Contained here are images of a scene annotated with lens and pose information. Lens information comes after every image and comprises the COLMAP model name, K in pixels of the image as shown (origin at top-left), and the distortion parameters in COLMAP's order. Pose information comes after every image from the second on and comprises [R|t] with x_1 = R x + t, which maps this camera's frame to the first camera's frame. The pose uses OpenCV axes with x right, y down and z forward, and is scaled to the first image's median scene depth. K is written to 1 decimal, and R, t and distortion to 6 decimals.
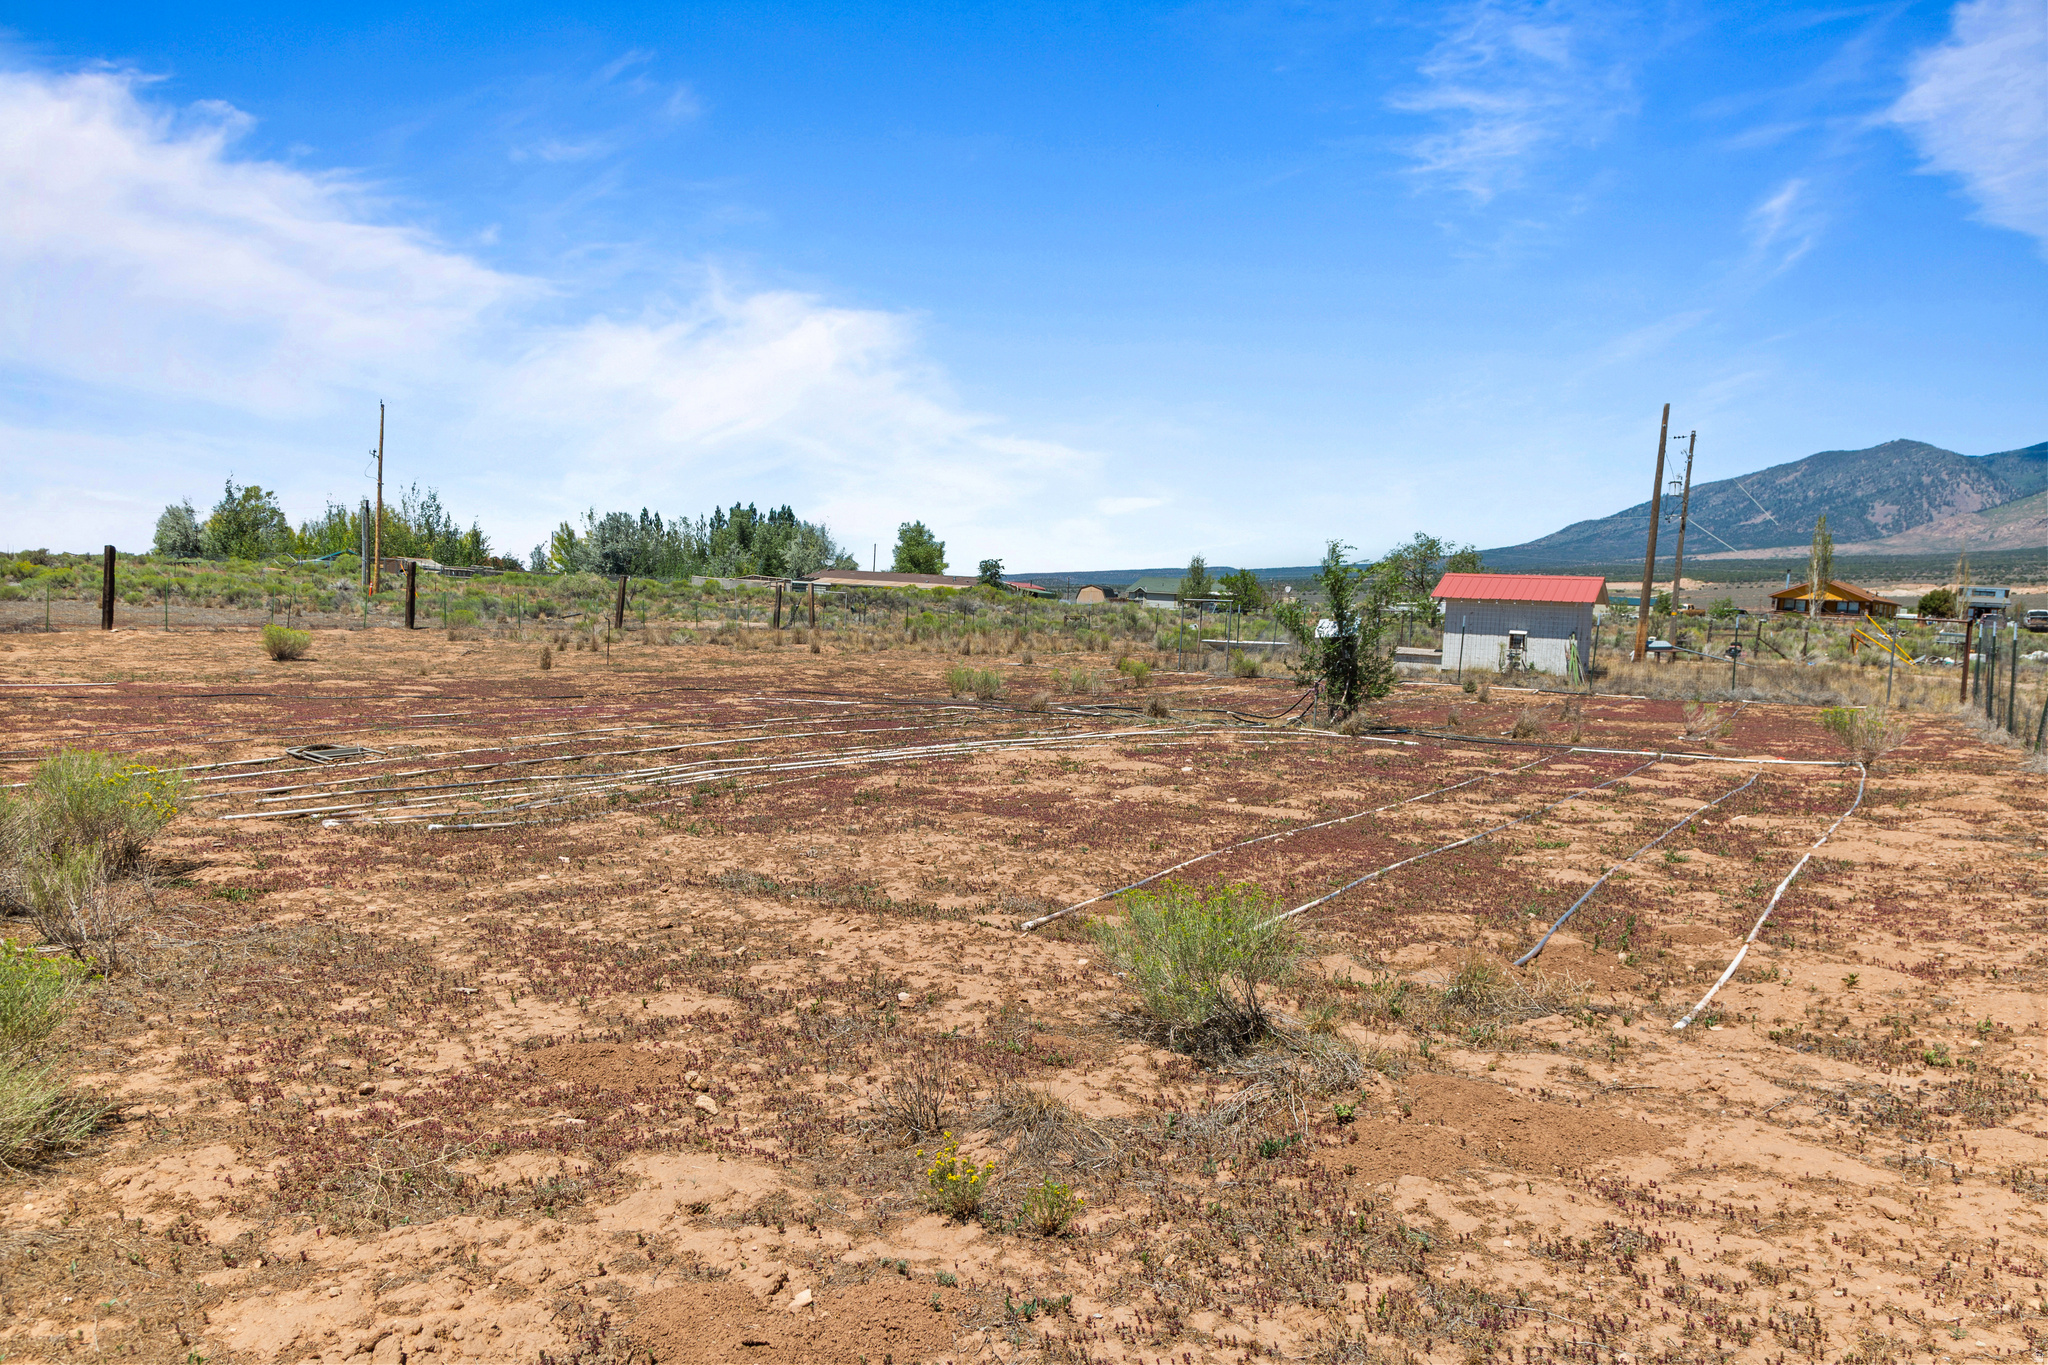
lens RADIAL K [[1531.1, 0, 1024.0], [0, 1531.1, 682.5], [0, 0, 1]] dist [0.275373, -0.342151]
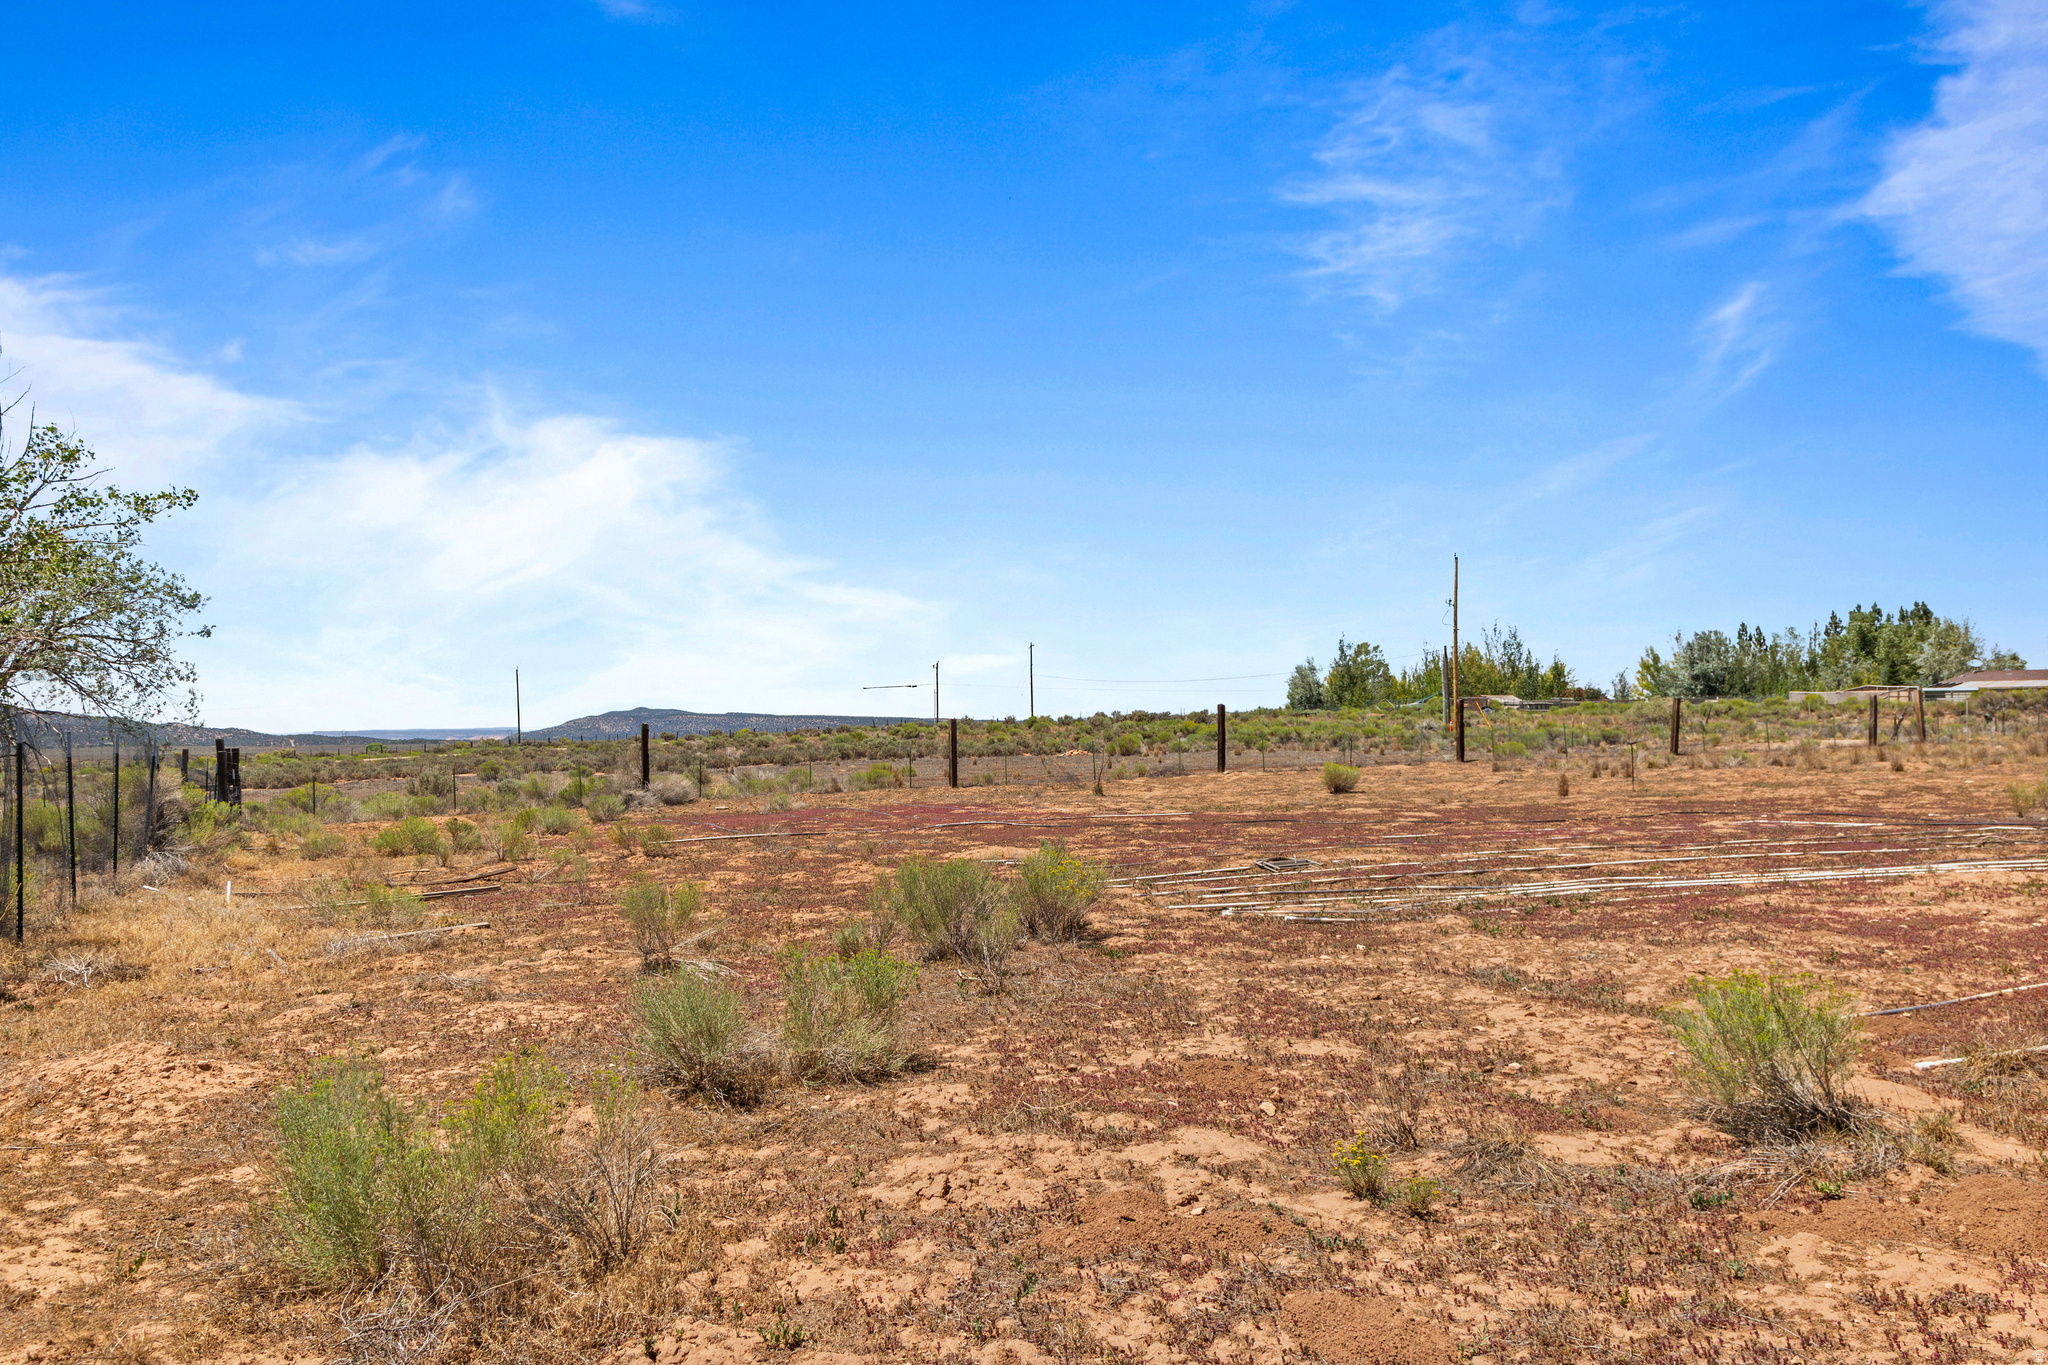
lens RADIAL K [[1531.1, 0, 1024.0], [0, 1531.1, 682.5], [0, 0, 1]] dist [0.275373, -0.342151]
pose [[0.776550, -0.074806, -0.625599, 0.132484], [0.022333, 0.995571, -0.091323, 0.007462], [0.629660, 0.056945, 0.774781, -0.046117]]
